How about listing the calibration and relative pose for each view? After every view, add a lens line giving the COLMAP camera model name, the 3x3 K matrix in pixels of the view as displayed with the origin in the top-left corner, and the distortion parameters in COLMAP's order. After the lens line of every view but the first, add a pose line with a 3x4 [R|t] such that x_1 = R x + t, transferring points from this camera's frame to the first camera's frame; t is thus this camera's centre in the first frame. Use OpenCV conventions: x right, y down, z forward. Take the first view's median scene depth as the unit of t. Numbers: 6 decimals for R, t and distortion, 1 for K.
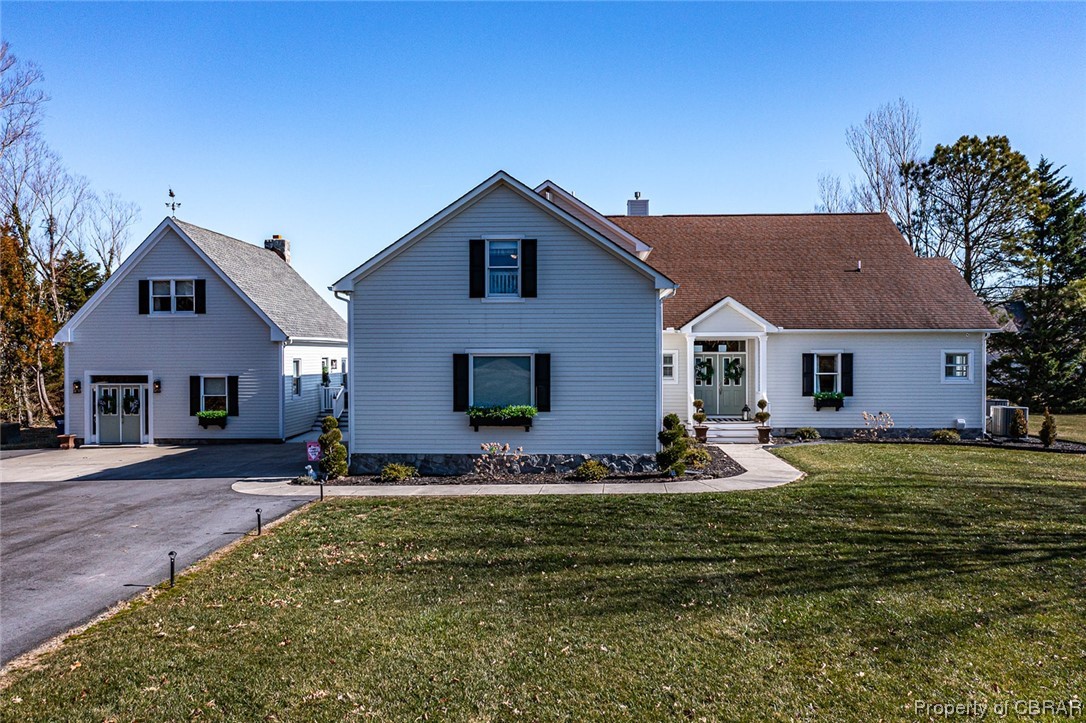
lens RADIAL K [[884.4, 0, 543.0], [0, 884.4, 361.5], [0, 0, 1]] dist [0.002490, 0.002033]
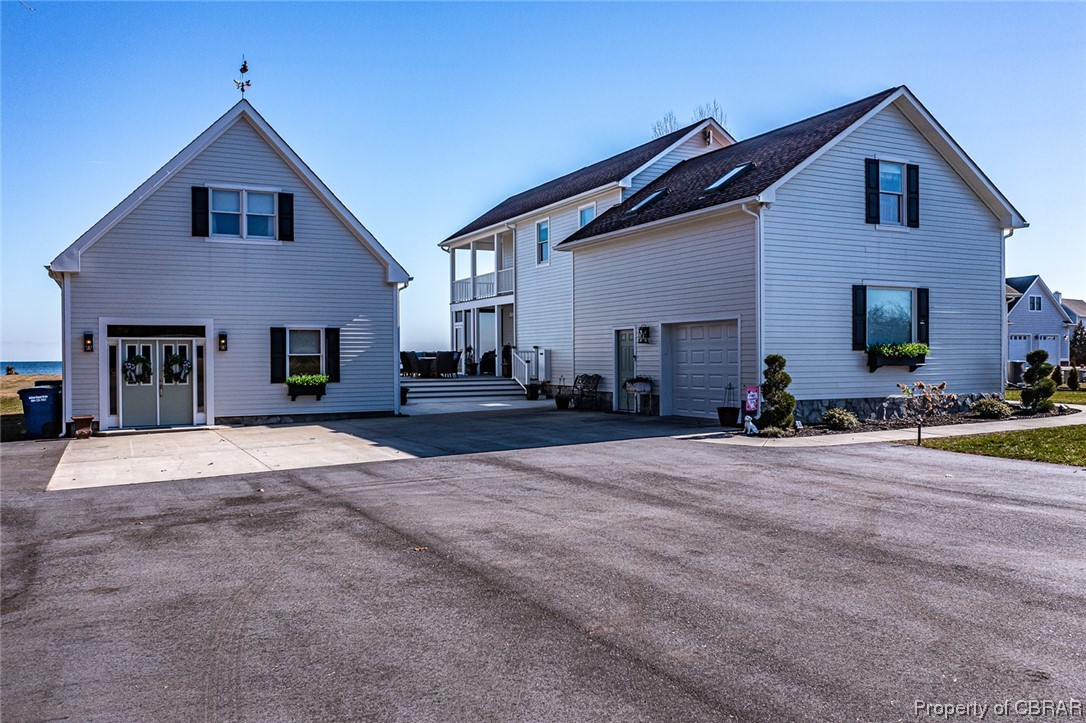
lens RADIAL K [[884.4, 0, 543.0], [0, 884.4, 361.5], [0, 0, 1]] dist [0.002490, 0.002033]
pose [[0.864440, -0.007000, 0.502687, -0.569006], [0.007133, 0.999973, 0.001659, 0.044582], [-0.502685, 0.002152, 0.864467, 0.273078]]
